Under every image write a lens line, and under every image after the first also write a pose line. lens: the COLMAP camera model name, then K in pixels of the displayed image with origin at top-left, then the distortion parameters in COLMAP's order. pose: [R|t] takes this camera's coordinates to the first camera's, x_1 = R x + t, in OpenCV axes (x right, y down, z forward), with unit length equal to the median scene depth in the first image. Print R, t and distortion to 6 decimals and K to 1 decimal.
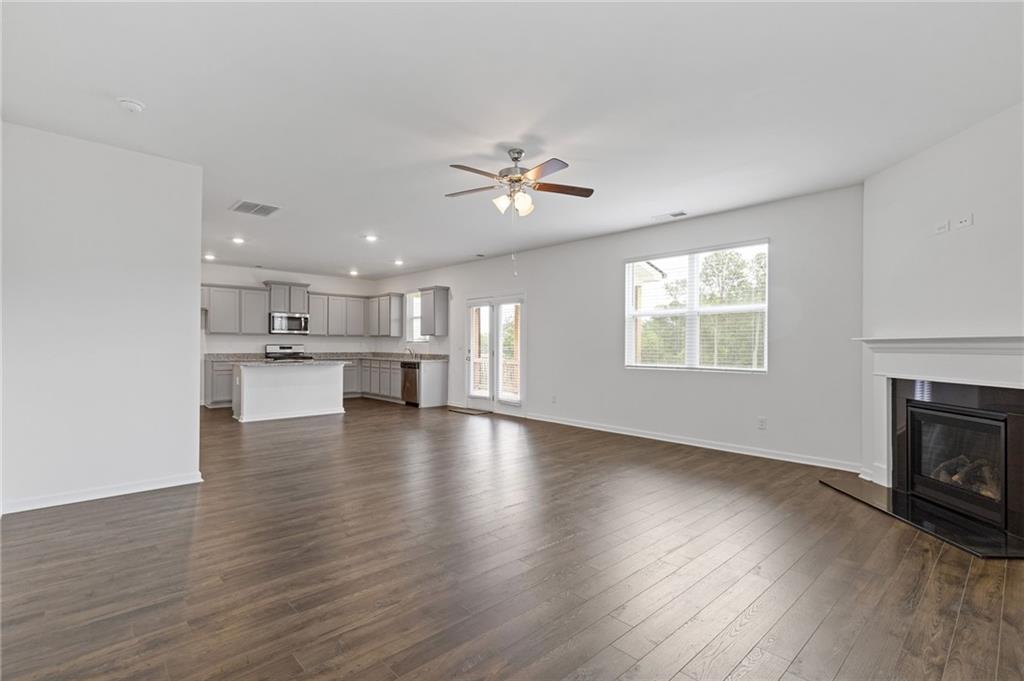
lens RADIAL K [[474.5, 0, 517.0], [0, 474.5, 340.1], [0, 0, 1]] dist [0.007167, -0.001702]
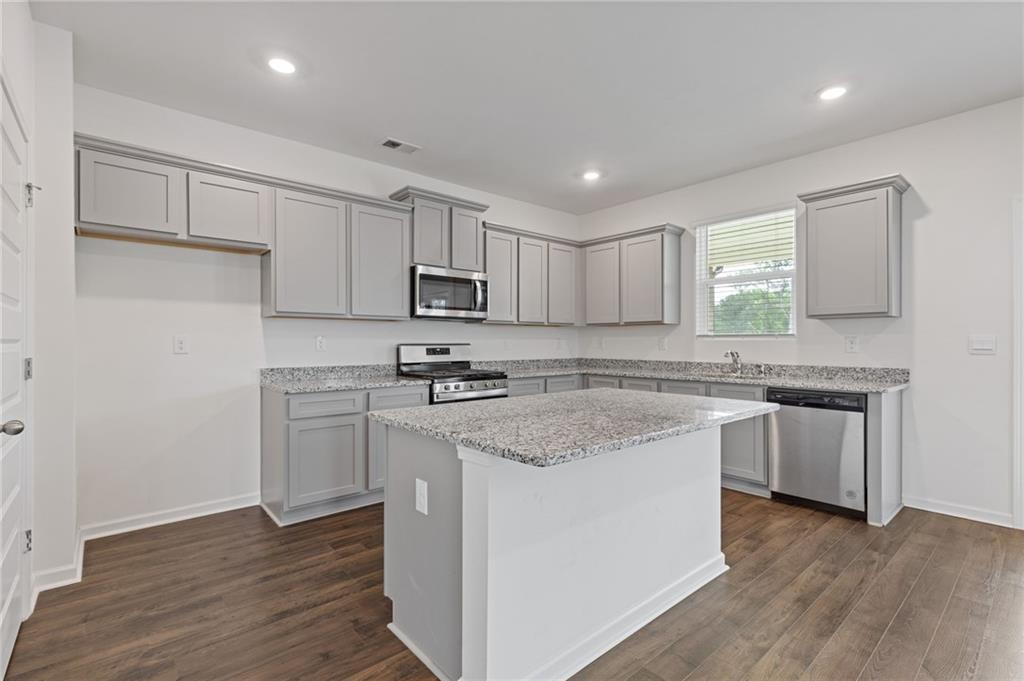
lens RADIAL K [[474.5, 0, 521.4], [0, 474.5, 342.5], [0, 0, 1]] dist [0.007167, -0.001702]
pose [[0.999179, -0.006309, -0.040020, -0.409701], [0.006659, 0.999941, 0.008599, 0.005169], [0.039964, -0.008858, 0.999162, 0.594872]]
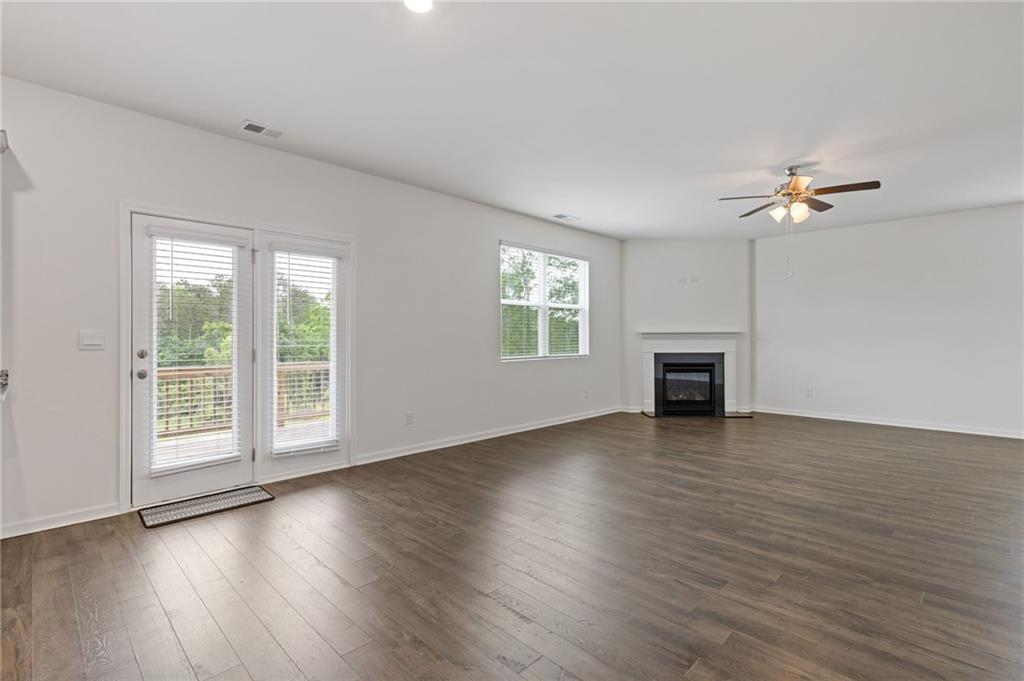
lens RADIAL K [[474.5, 0, 510.3], [0, 474.5, 337.9], [0, 0, 1]] dist [0.007167, -0.001702]
pose [[-0.027436, -0.004544, 0.999613, -0.434150], [-0.007784, 0.999960, 0.004332, 0.006368], [-0.999593, -0.007662, -0.027471, 0.655637]]
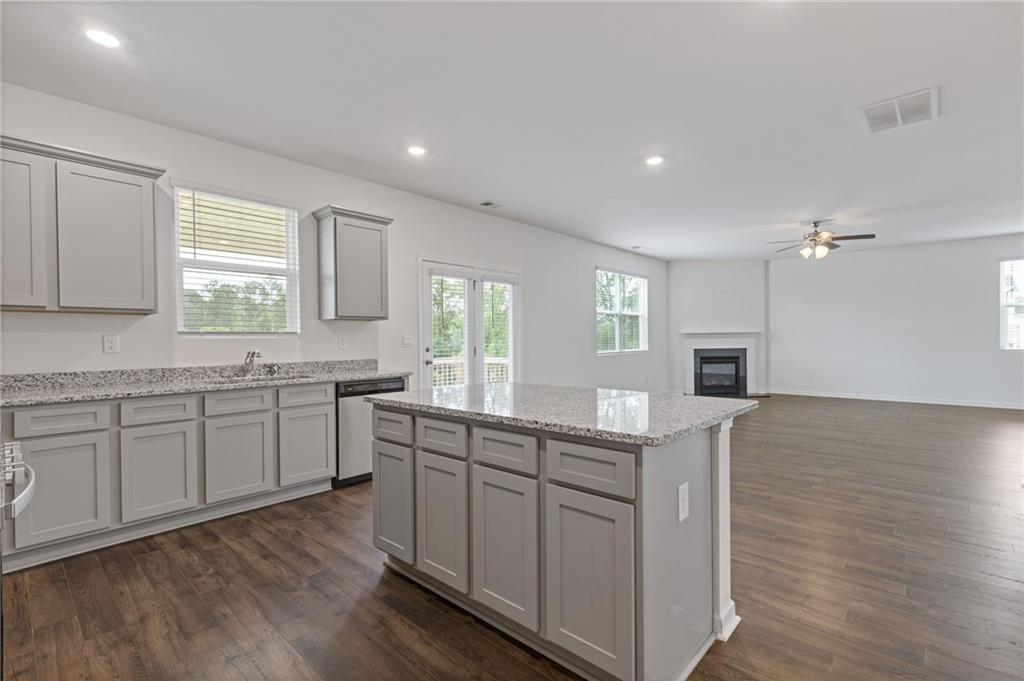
lens RADIAL K [[474.5, 0, 505.5], [0, 474.5, 343.4], [0, 0, 1]] dist [0.007167, -0.001702]
pose [[-0.072045, -0.012562, 0.997322, -0.626684], [0.001374, 0.999918, 0.012694, 0.007776], [-0.997400, 0.002285, -0.072022, 0.858444]]
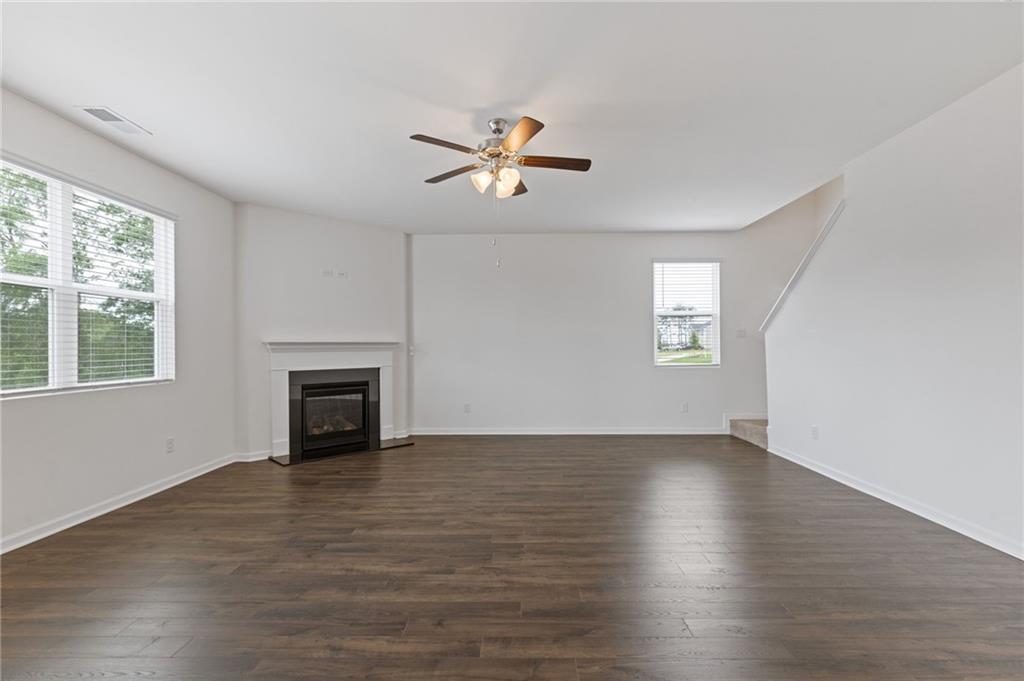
lens RADIAL K [[474.5, 0, 515.7], [0, 474.5, 343.0], [0, 0, 1]] dist [0.007167, -0.001702]
pose [[-0.717480, 0.006960, 0.696544, -0.239706], [-0.002721, 0.999914, -0.012794, 0.006517], [-0.696573, -0.011075, -0.717400, 0.611091]]
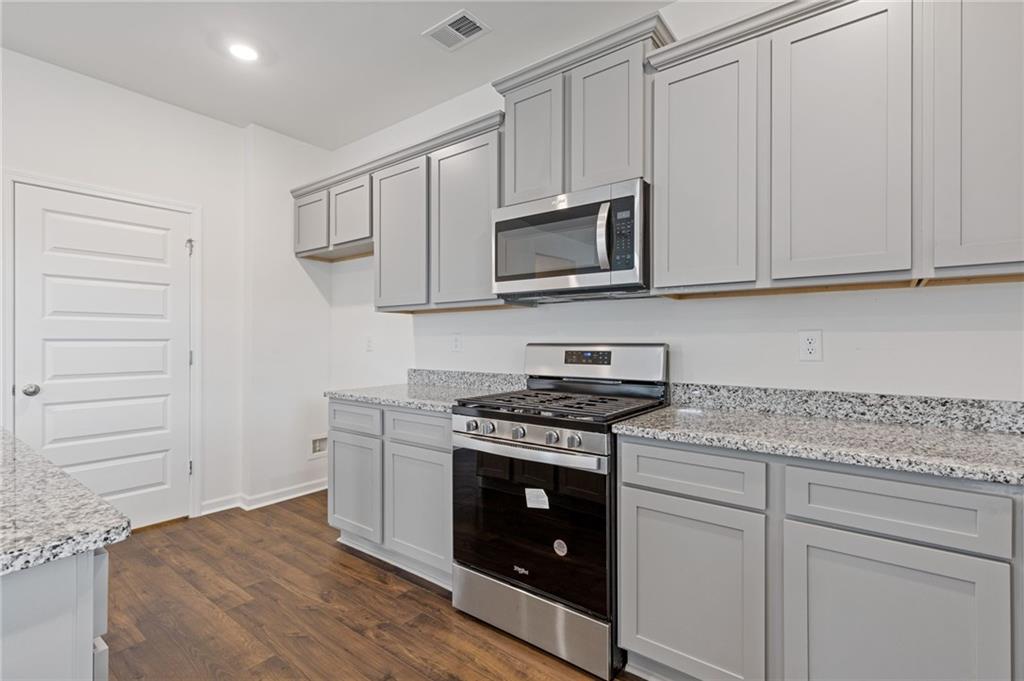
lens RADIAL K [[474.5, 0, 515.9], [0, 474.5, 337.9], [0, 0, 1]] dist [0.007167, -0.001702]
pose [[0.147686, -0.012019, -0.988961, -0.276587], [0.010684, 0.999887, -0.010557, 0.009257], [0.988977, -0.009007, 0.147797, 0.971322]]
